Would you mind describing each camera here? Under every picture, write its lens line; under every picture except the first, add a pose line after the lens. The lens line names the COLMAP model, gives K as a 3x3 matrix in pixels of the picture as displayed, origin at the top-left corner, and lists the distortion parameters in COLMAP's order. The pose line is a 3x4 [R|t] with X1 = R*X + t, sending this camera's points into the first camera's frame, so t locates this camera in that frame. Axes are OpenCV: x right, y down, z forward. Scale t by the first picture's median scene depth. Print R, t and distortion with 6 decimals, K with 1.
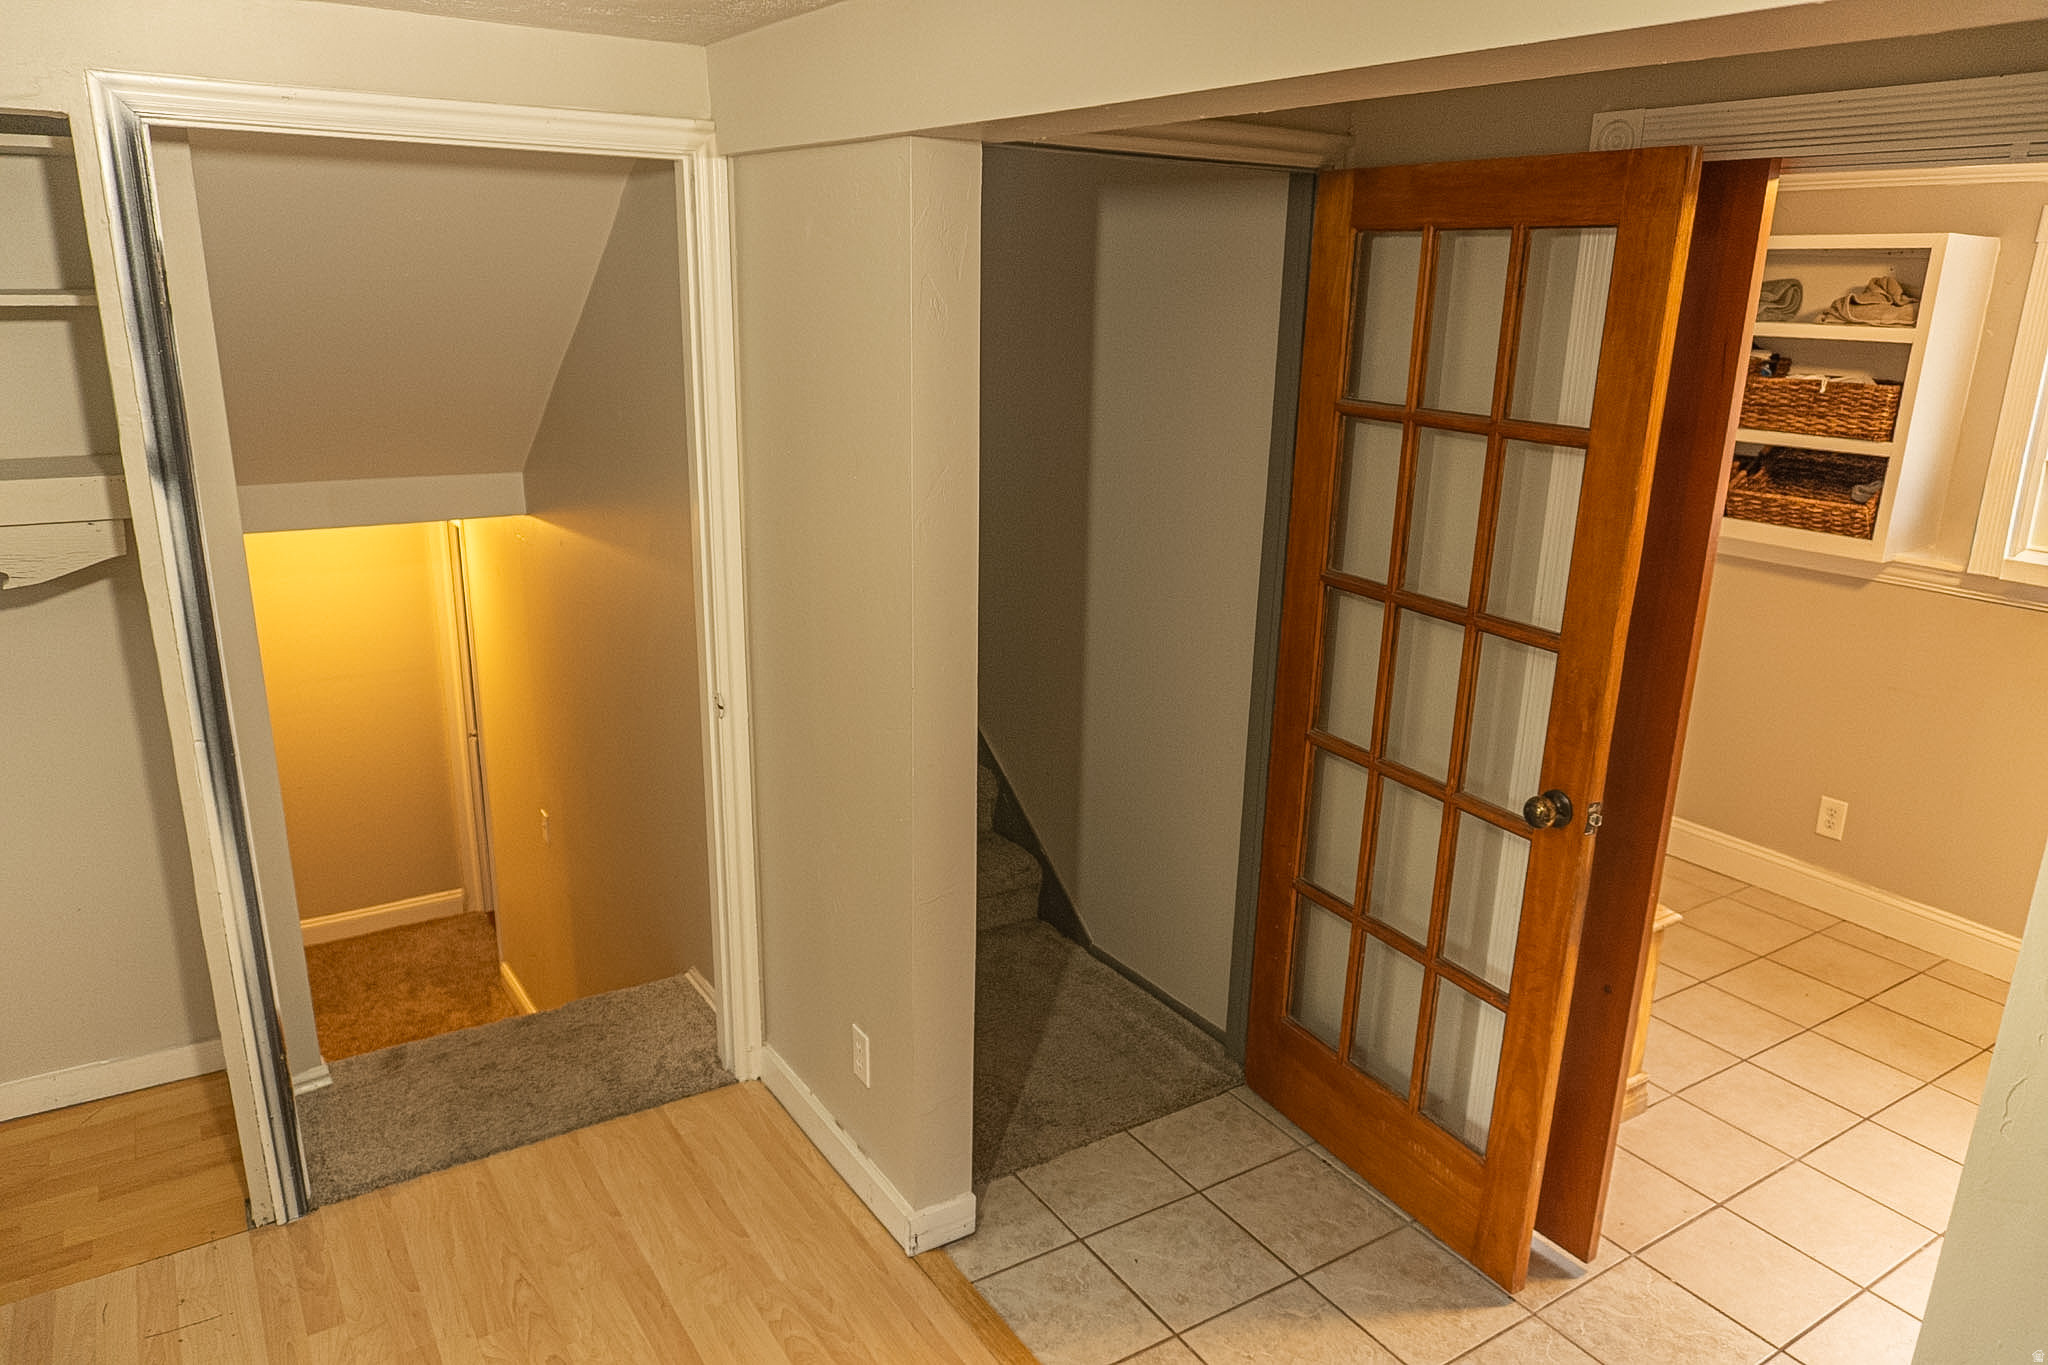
lens RADIAL K [[1370.8, 0, 1018.8], [0, 1370.8, 686.5], [0, 0, 1]] dist [-0.020768, -0.001855]
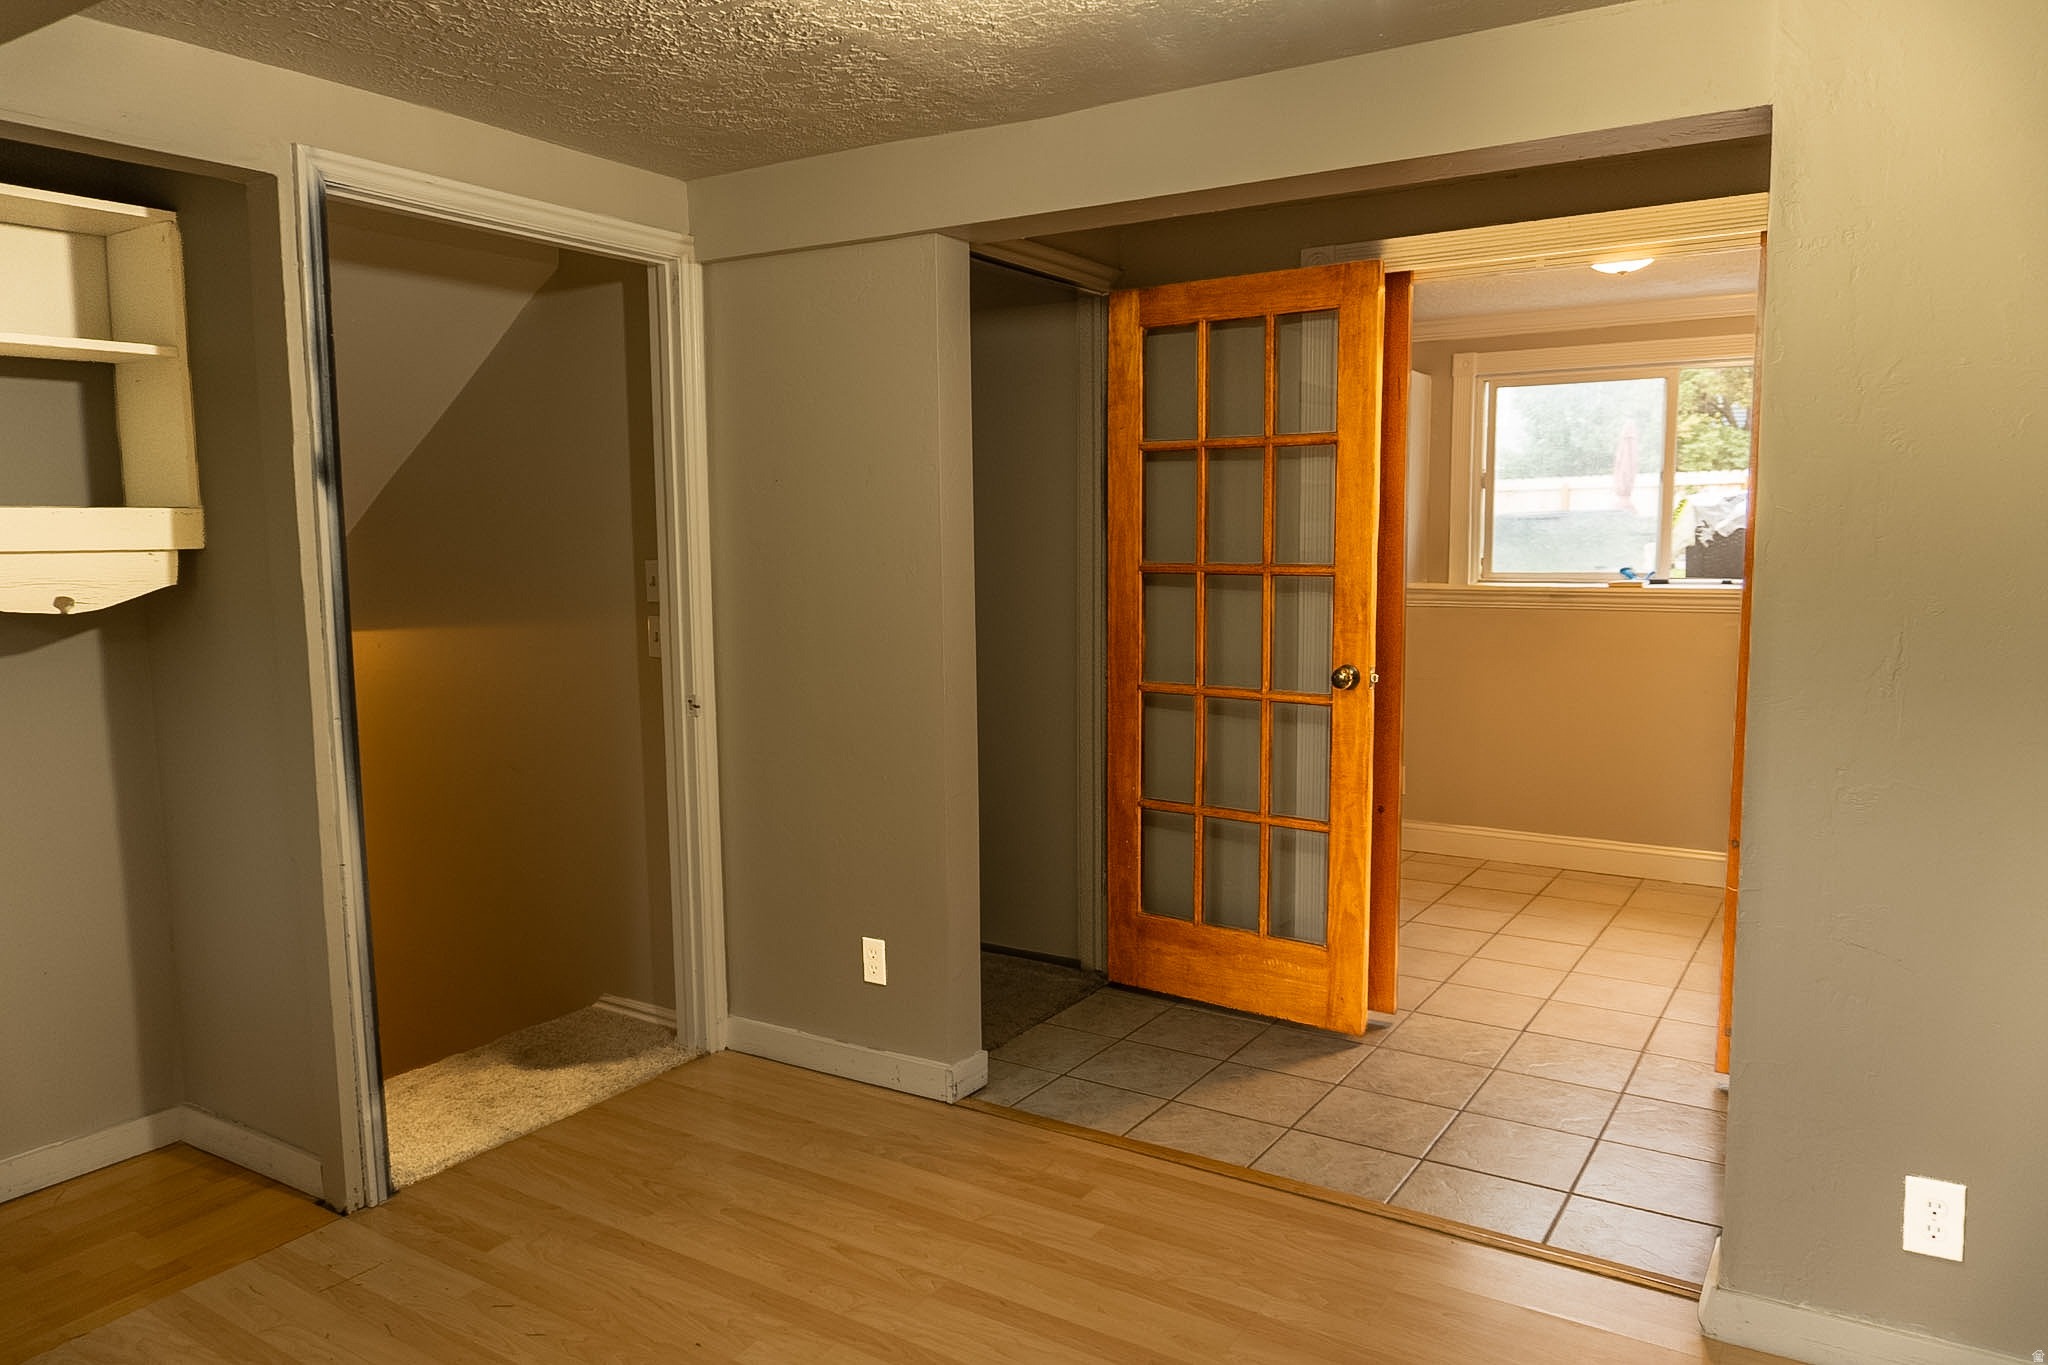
lens RADIAL K [[1370.8, 0, 1034.6], [0, 1370.8, 680.3], [0, 0, 1]] dist [-0.020768, -0.001855]
pose [[0.909142, -0.077544, 0.409204, -0.486741], [0.146624, 0.979207, -0.140199, 0.225788], [-0.389824, 0.187460, 0.901608, -0.214940]]
